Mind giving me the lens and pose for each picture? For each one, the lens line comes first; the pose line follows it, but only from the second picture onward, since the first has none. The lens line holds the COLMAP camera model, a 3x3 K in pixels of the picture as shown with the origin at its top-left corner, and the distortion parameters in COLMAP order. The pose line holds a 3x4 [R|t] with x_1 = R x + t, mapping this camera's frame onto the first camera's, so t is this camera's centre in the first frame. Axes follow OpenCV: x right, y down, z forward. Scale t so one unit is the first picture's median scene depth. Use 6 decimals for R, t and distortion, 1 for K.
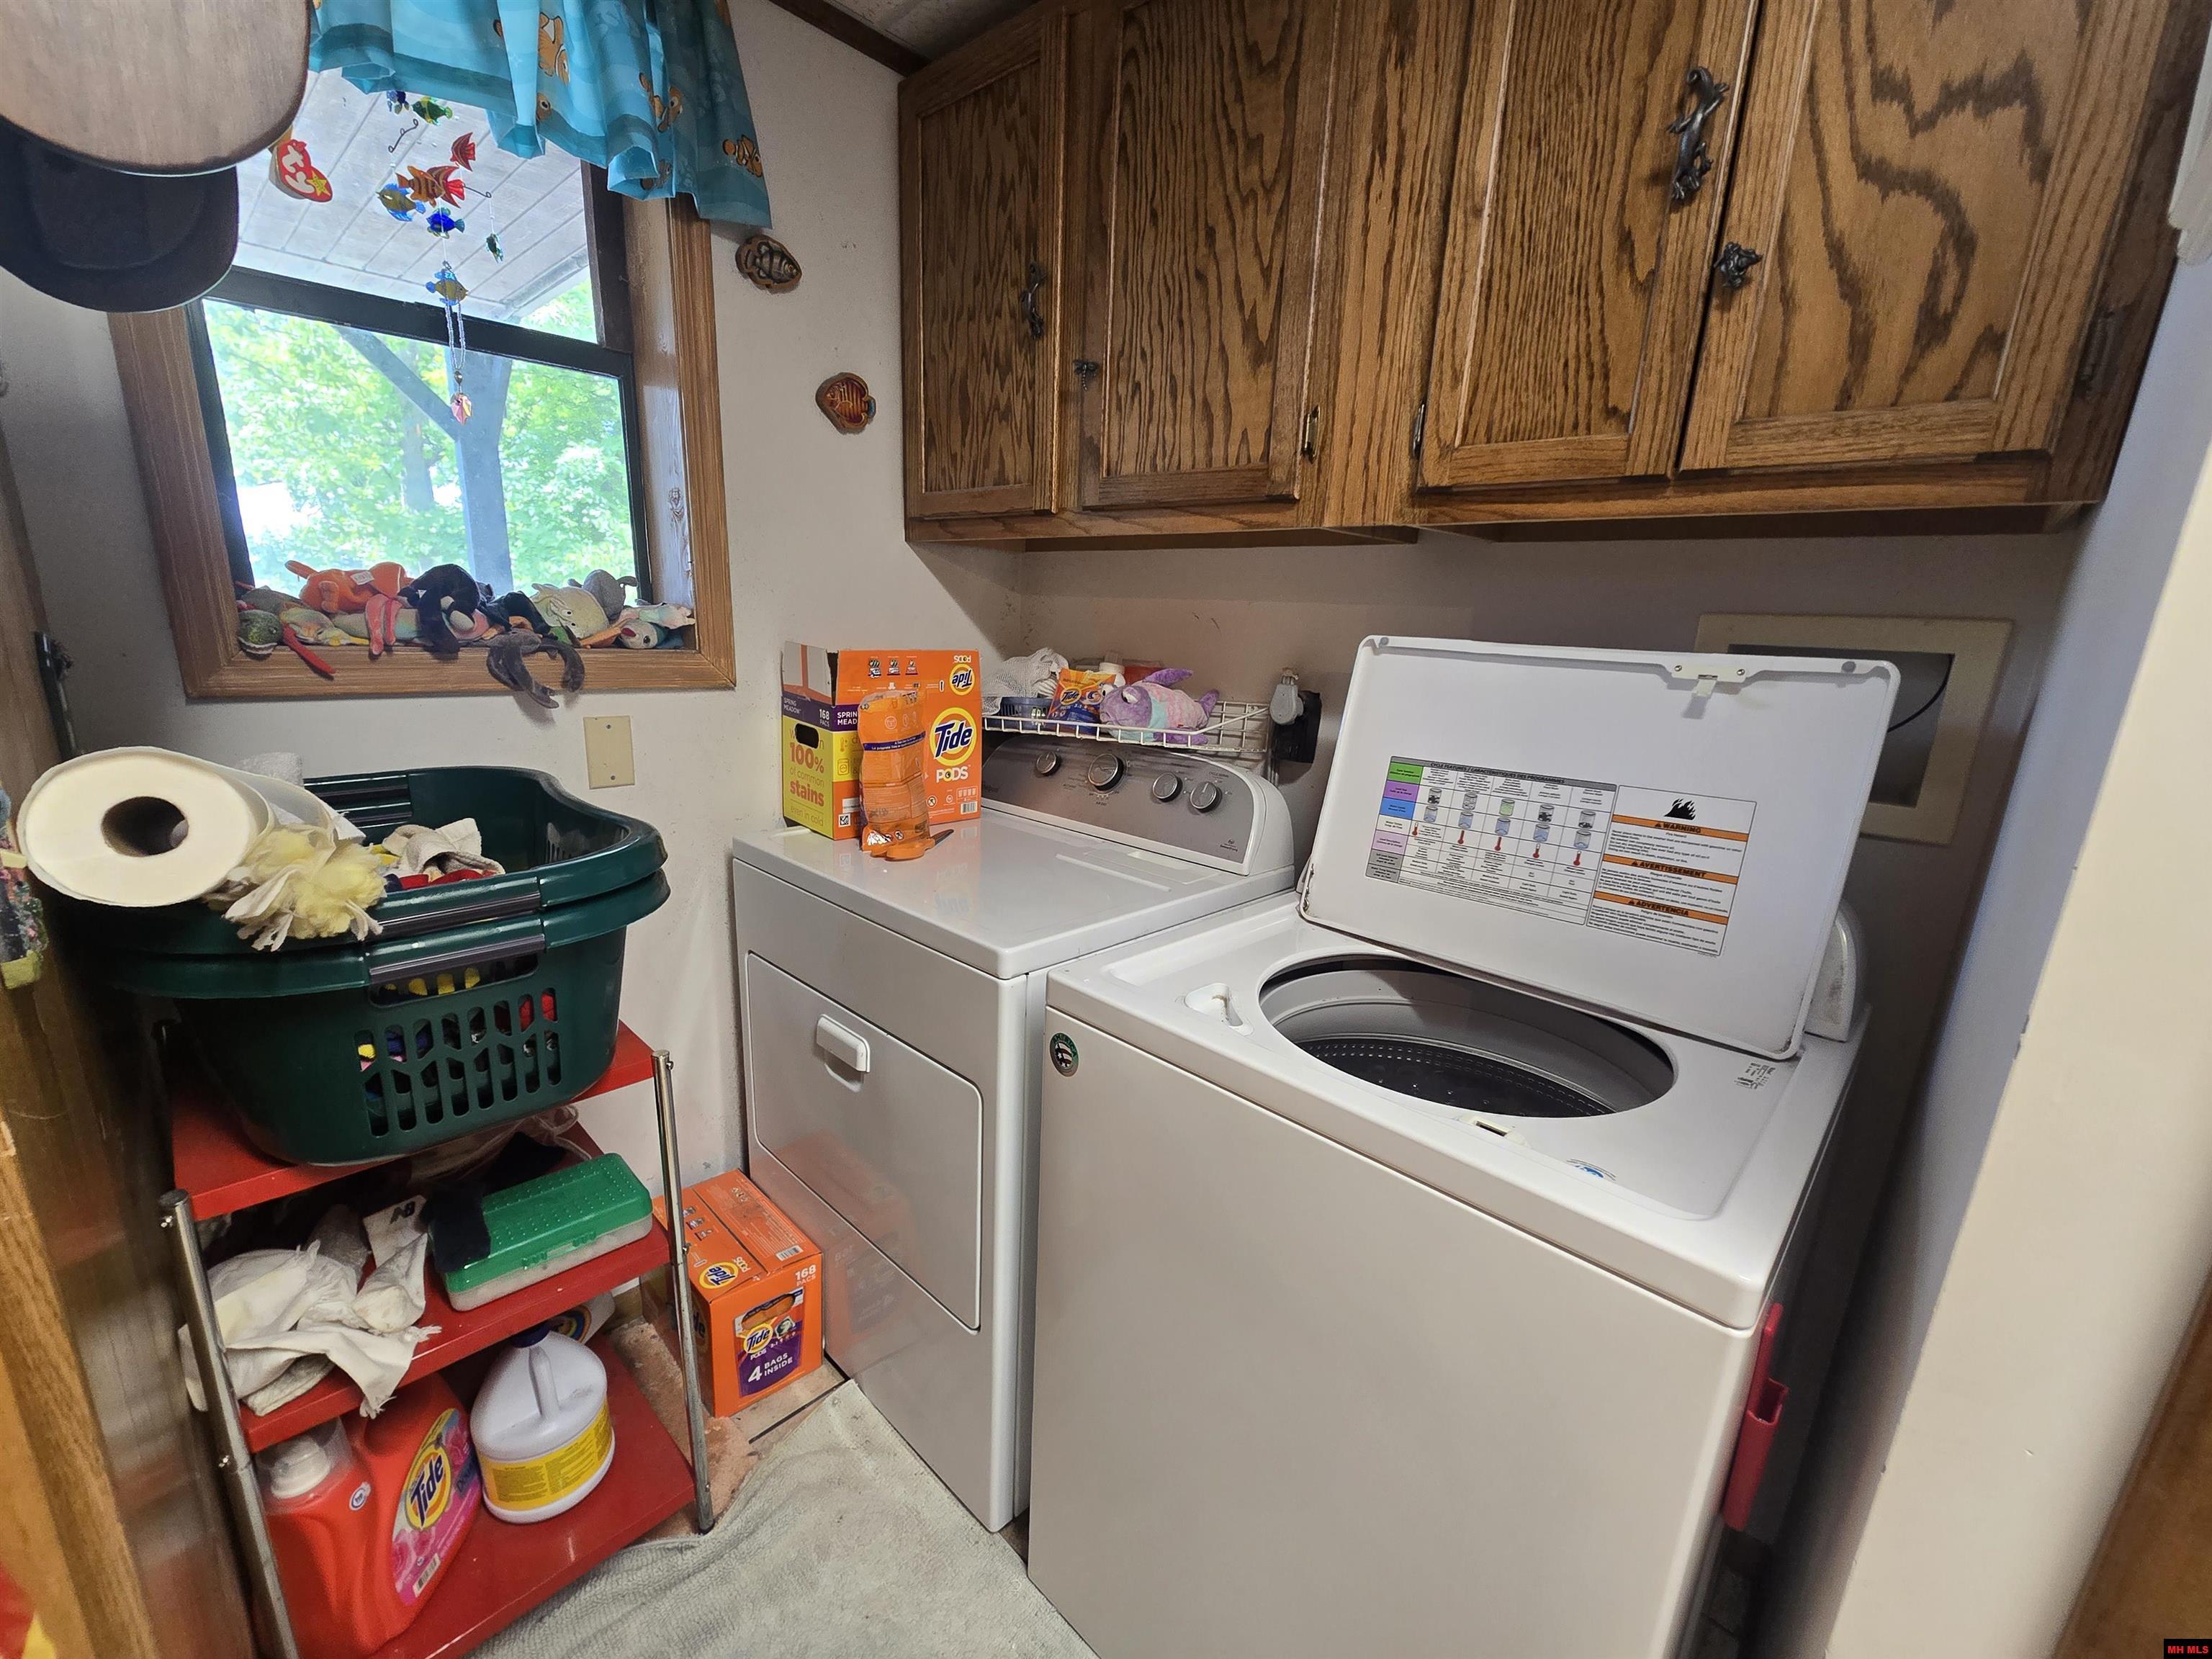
lens RADIAL K [[904.2, 0, 1094.7], [0, 904.2, 842.1], [0, 0, 1]] dist [-0.001833, -0.000290]
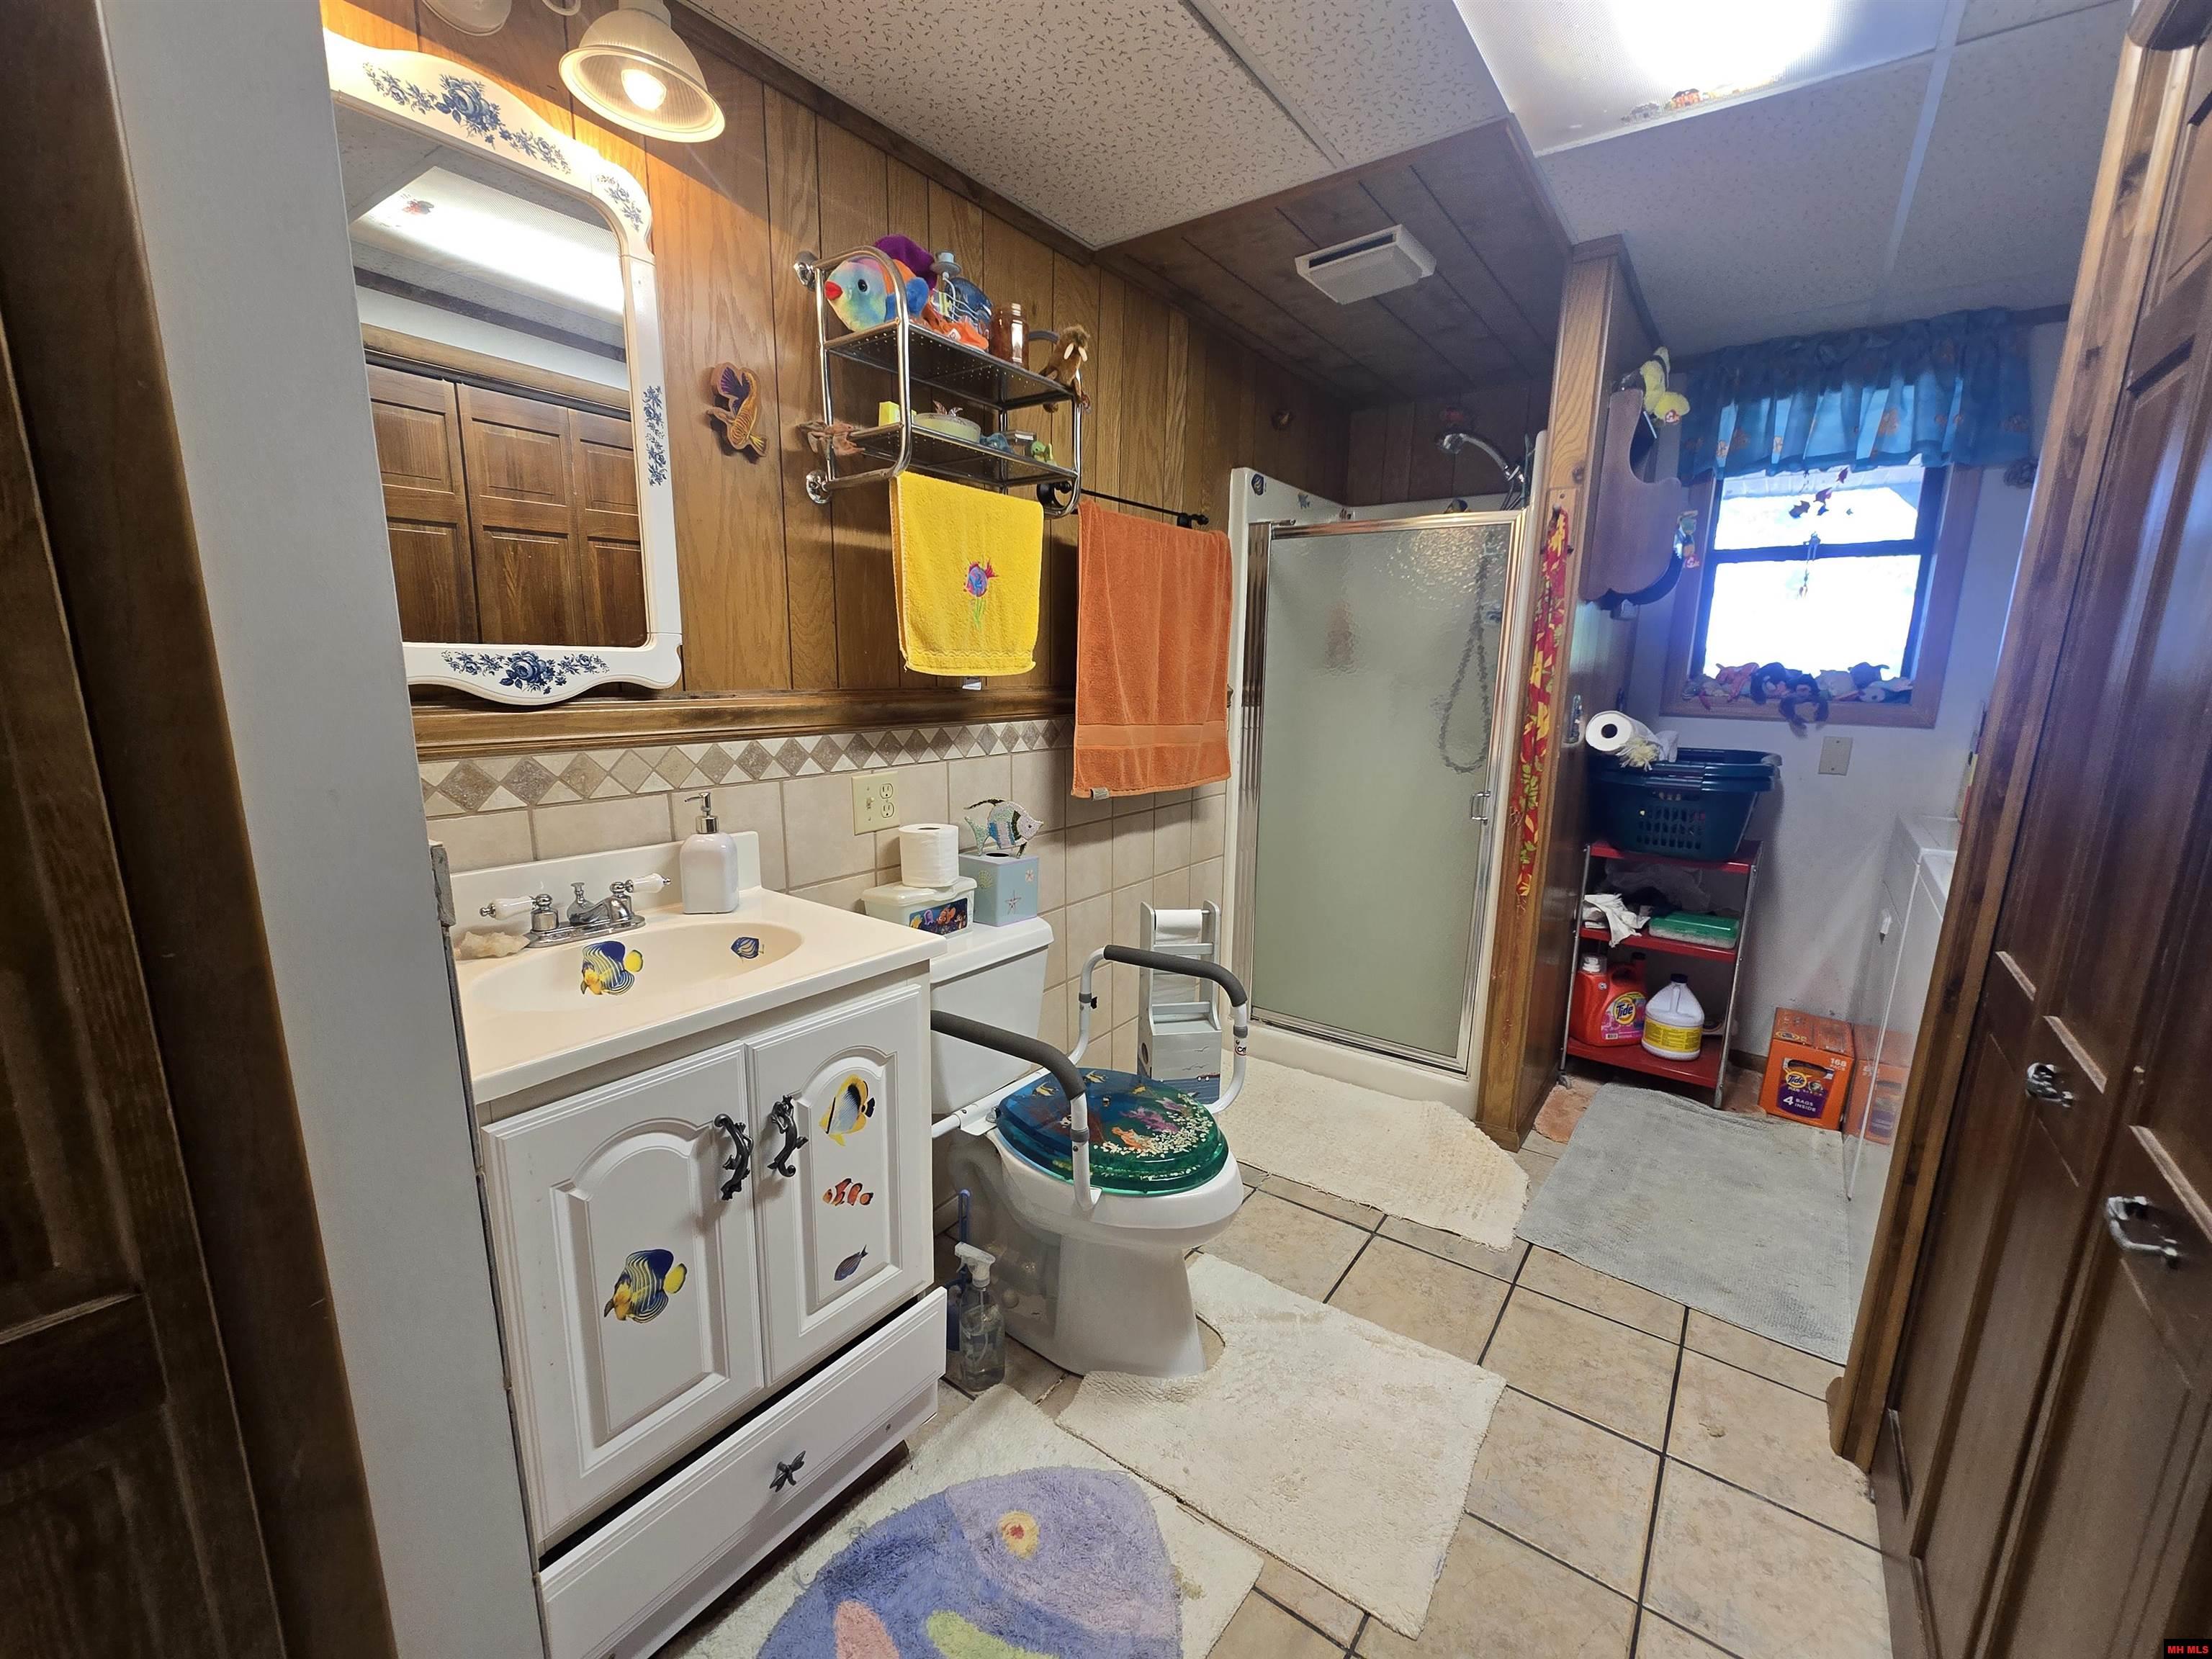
lens RADIAL K [[904.2, 0, 1095.7], [0, 904.2, 840.1], [0, 0, 1]] dist [-0.001833, -0.000290]
pose [[0.105390, 0.154396, -0.982372, 1.393067], [-0.257641, 0.958382, 0.122986, 0.277481], [0.960476, 0.240138, 0.140783, -0.834355]]
